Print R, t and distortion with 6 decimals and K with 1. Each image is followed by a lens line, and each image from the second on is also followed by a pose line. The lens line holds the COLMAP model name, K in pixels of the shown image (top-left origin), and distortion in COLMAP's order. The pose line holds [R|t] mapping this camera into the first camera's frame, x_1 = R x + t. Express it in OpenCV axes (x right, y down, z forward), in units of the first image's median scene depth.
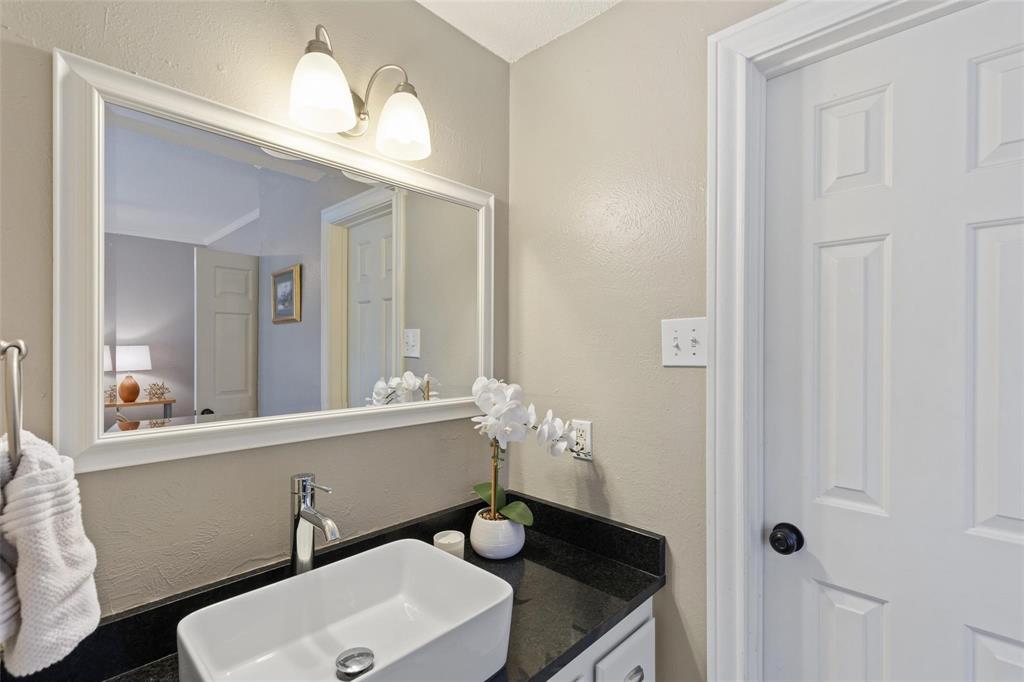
lens RADIAL K [[463.9, 0, 511.3], [0, 463.9, 347.1], [0, 0, 1]] dist [0.004931, -0.000954]
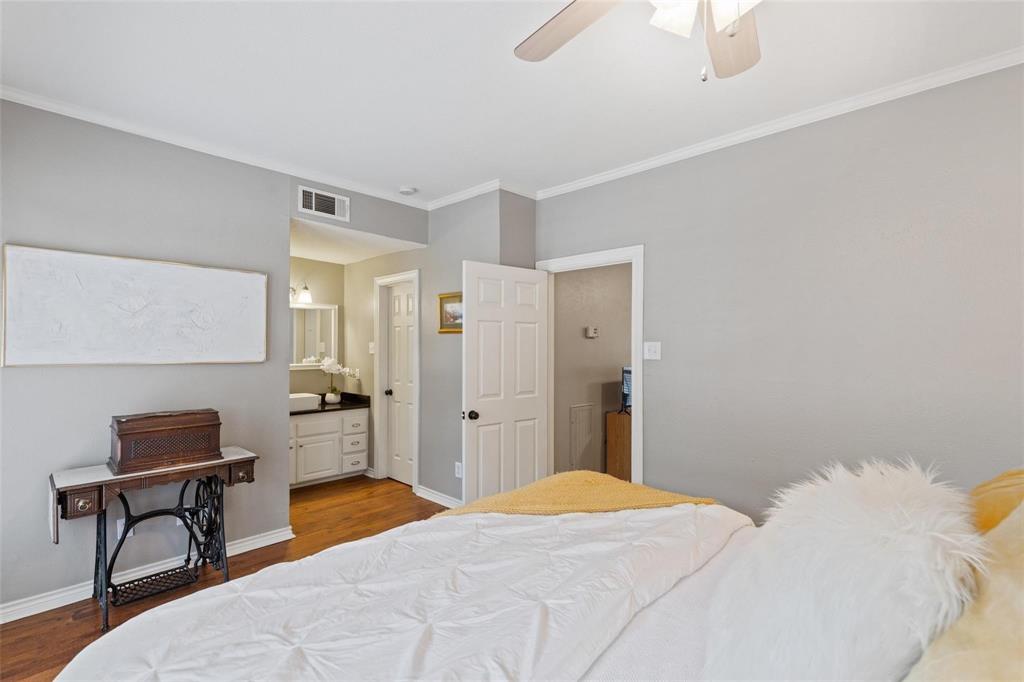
lens RADIAL K [[463.9, 0, 512.1], [0, 463.9, 345.6], [0, 0, 1]] dist [0.004931, -0.000954]
pose [[0.999996, 0.000491, 0.002623, 1.704512], [-0.000486, 0.999998, -0.002081, -0.026190], [-0.002624, 0.002080, 0.999994, -3.344444]]
